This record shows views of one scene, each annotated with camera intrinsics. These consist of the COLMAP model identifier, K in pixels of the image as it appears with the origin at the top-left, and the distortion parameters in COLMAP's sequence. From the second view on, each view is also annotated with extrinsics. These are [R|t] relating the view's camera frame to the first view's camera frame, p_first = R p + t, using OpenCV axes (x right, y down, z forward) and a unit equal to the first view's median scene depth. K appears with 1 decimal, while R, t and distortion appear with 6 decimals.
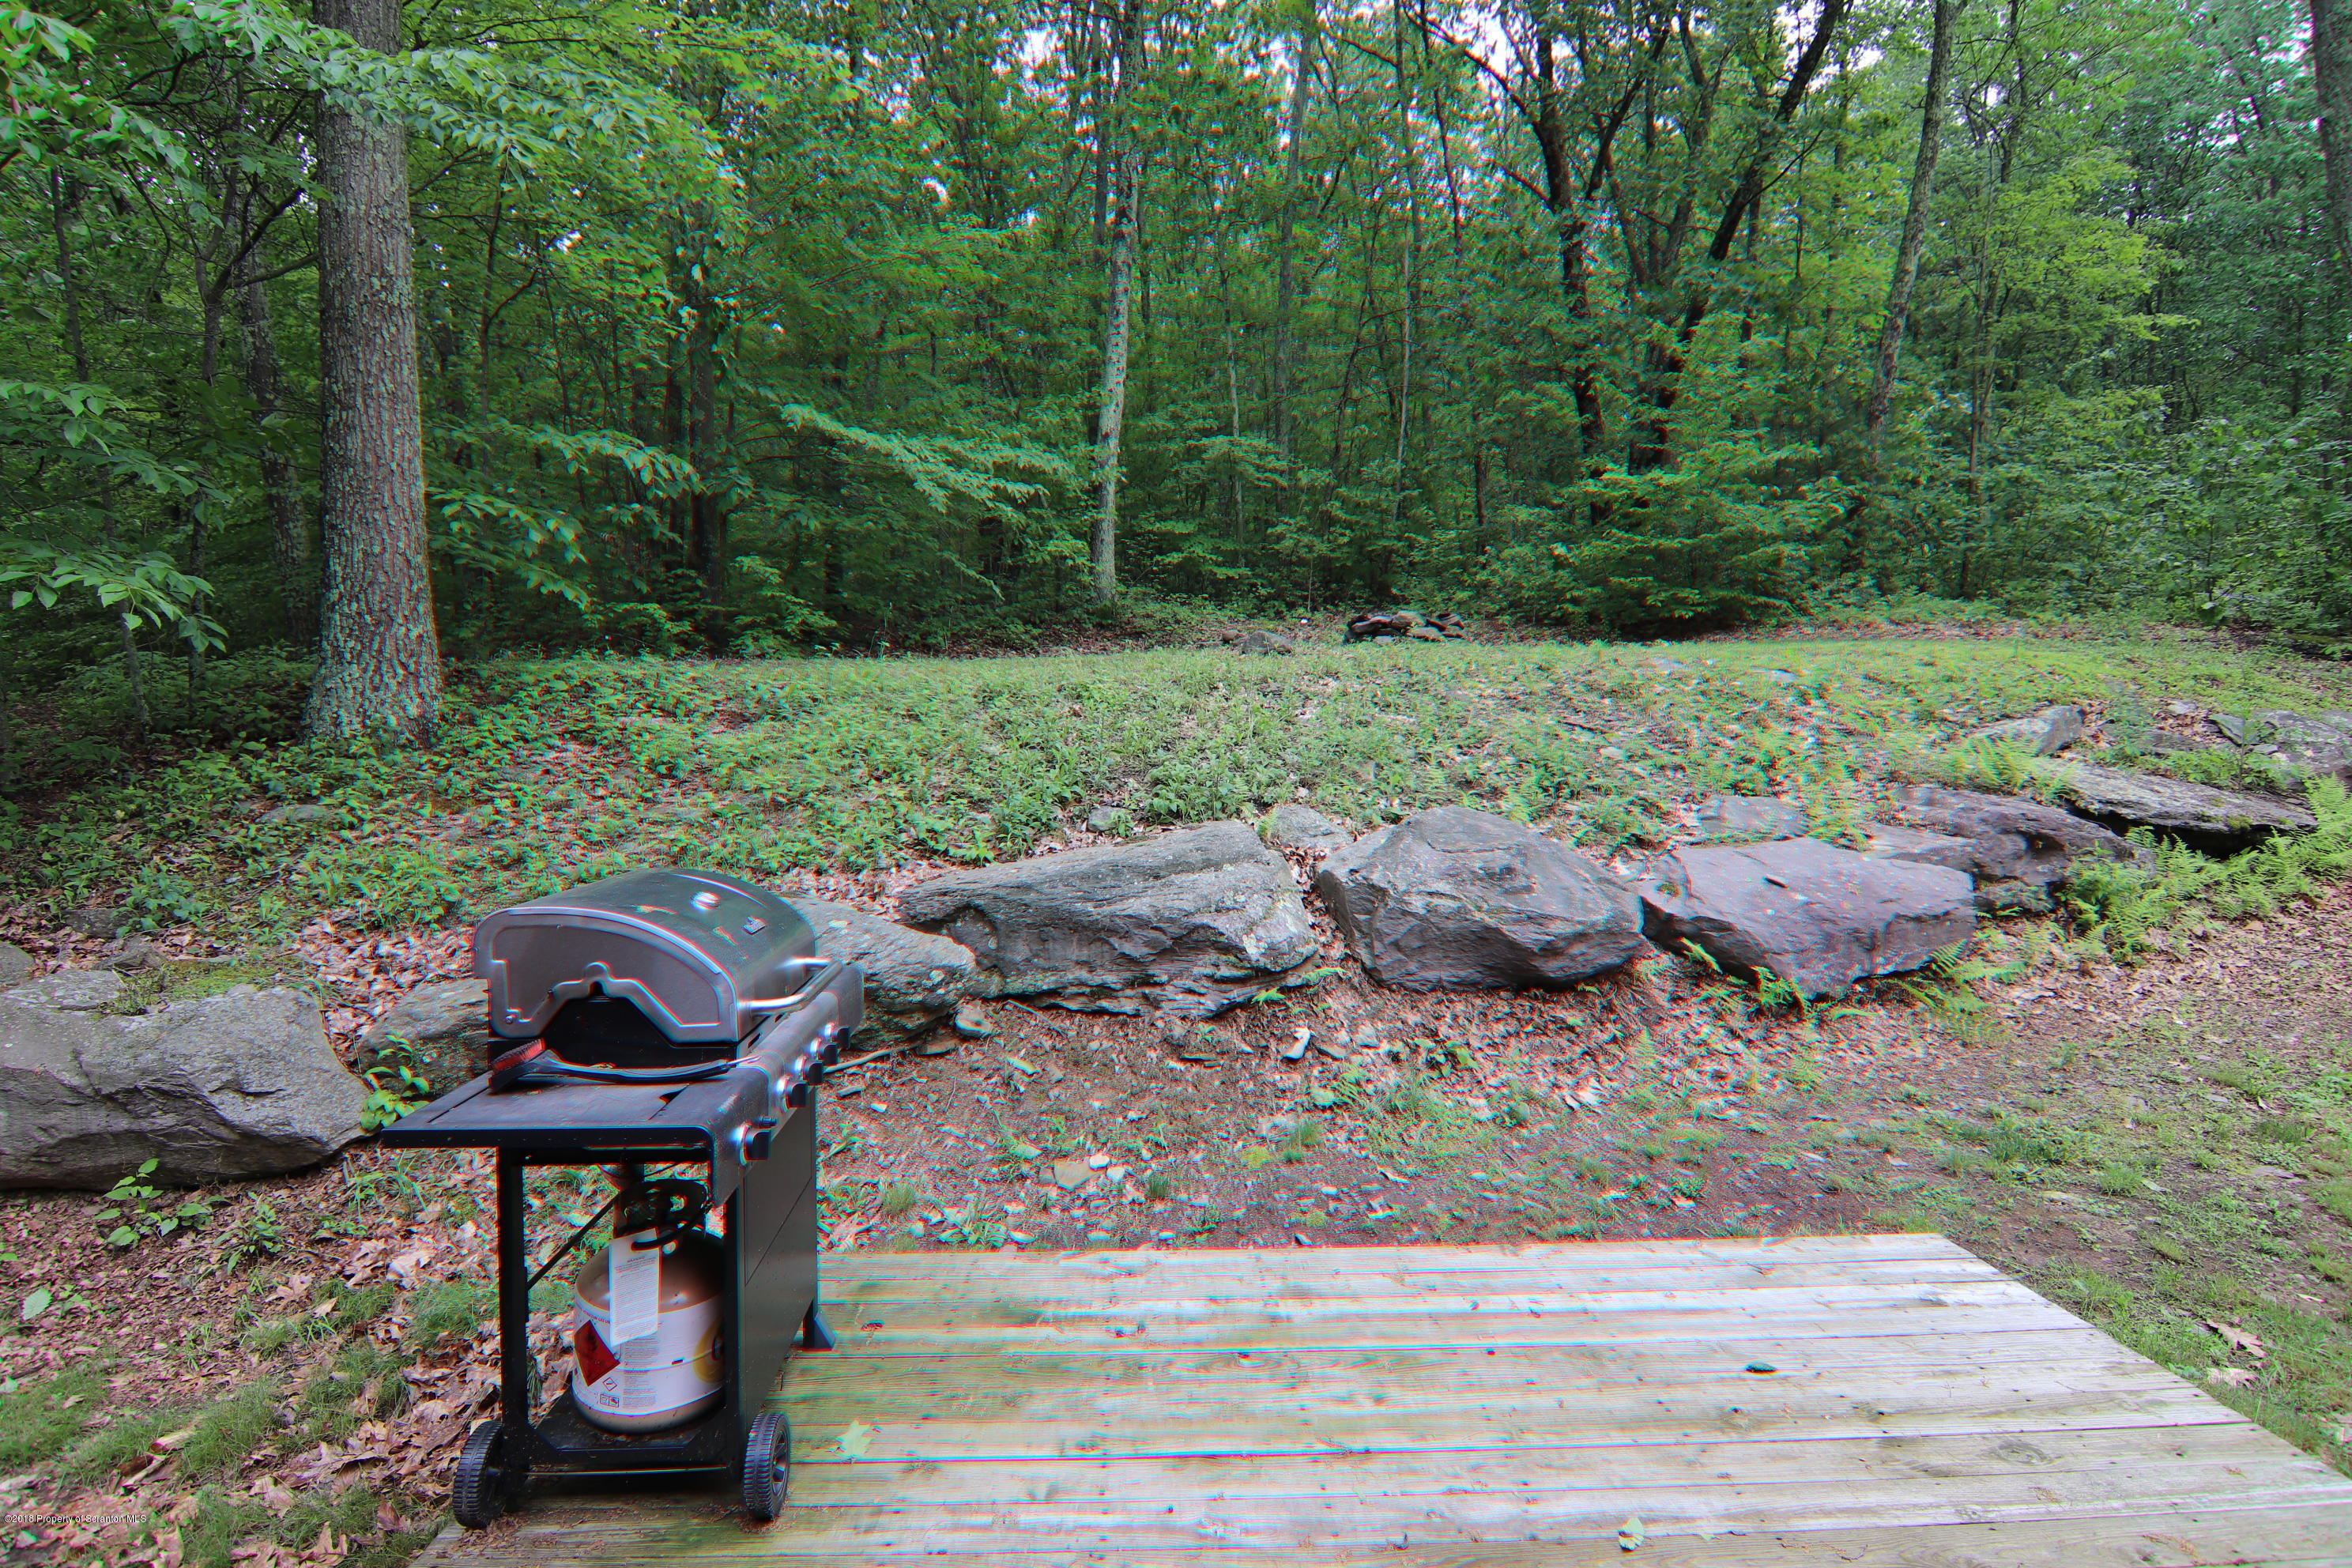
lens RADIAL K [[1196.8, 0, 1173.7], [0, 1196.8, 789.2], [0, 0, 1]] dist [-0.006425, -0.002426]
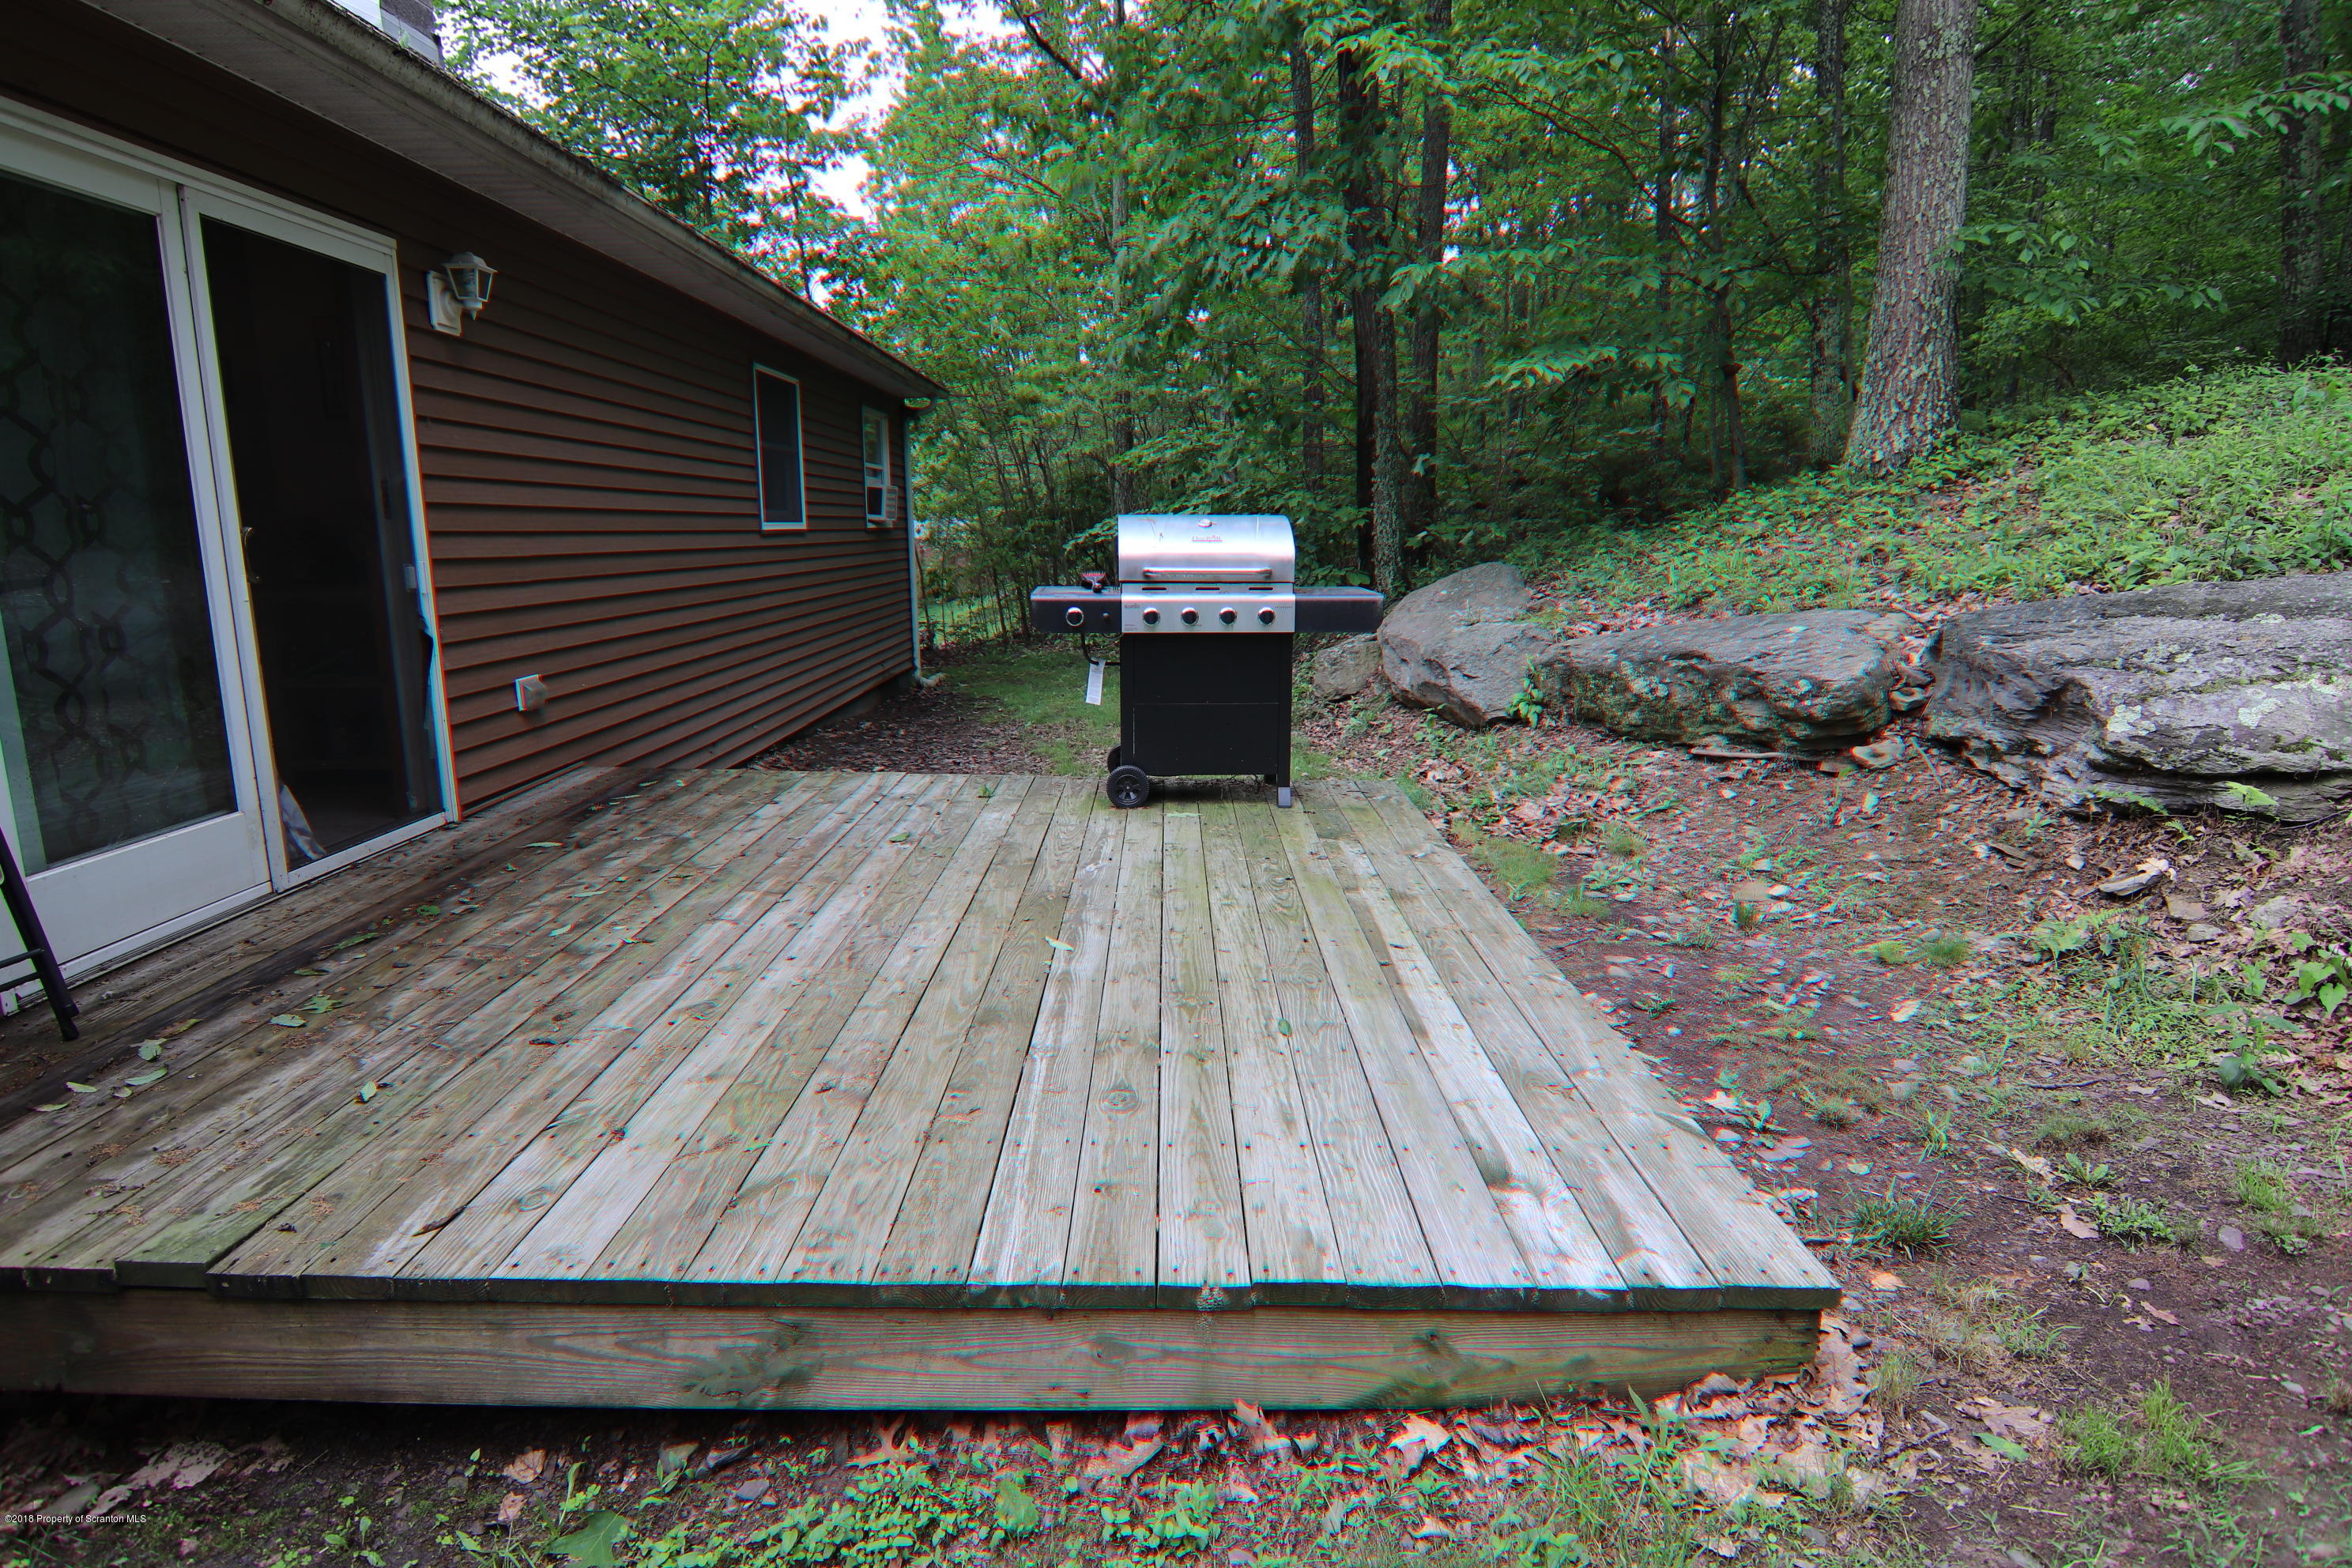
lens RADIAL K [[1196.8, 0, 1176.7], [0, 1196.8, 777.8], [0, 0, 1]] dist [-0.006425, -0.002426]
pose [[-0.025831, 0.208925, -0.977590, 0.731432], [-0.039948, 0.976920, 0.209837, 0.042063], [0.998868, 0.044473, -0.016889, 0.474532]]
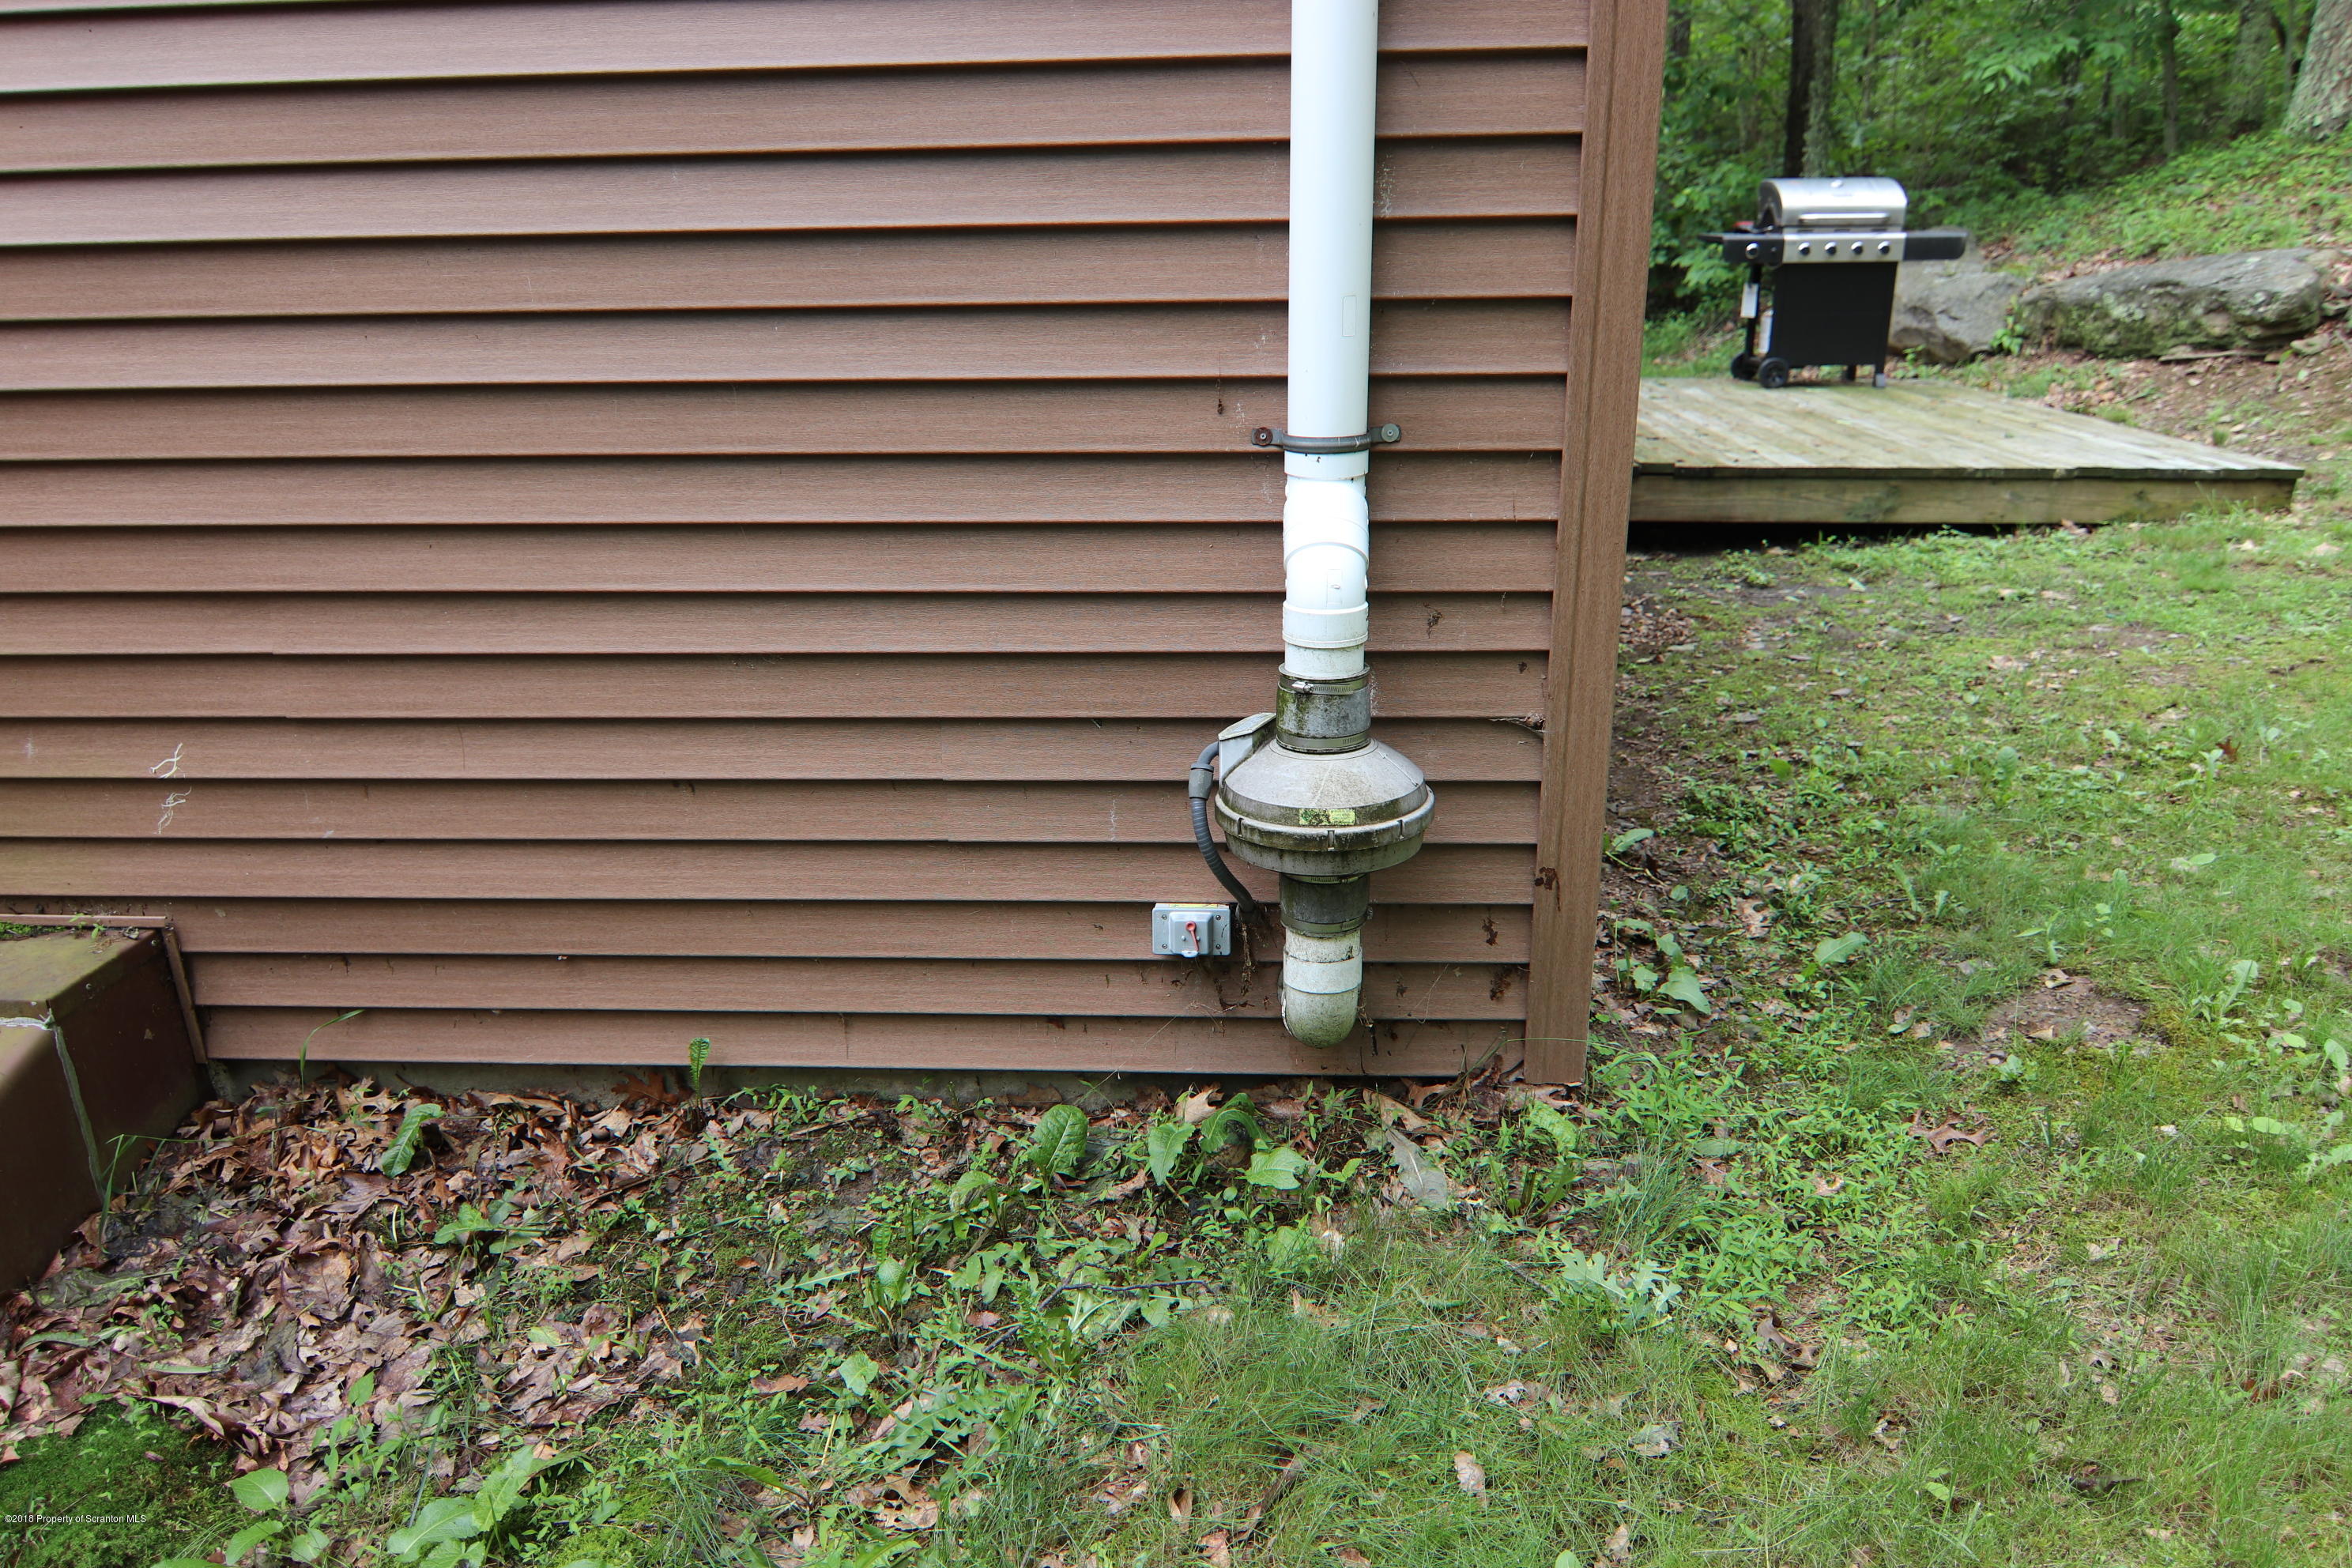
lens RADIAL K [[1572.8, 0, 1170.1], [0, 1572.8, 784.4], [0, 0, 1]] dist [-0.009981, -0.008485]
pose [[-0.092772, 0.339377, -0.936064, 1.670246], [-0.019499, 0.939319, 0.342490, 0.086342], [0.995496, 0.050026, -0.080525, -0.072242]]
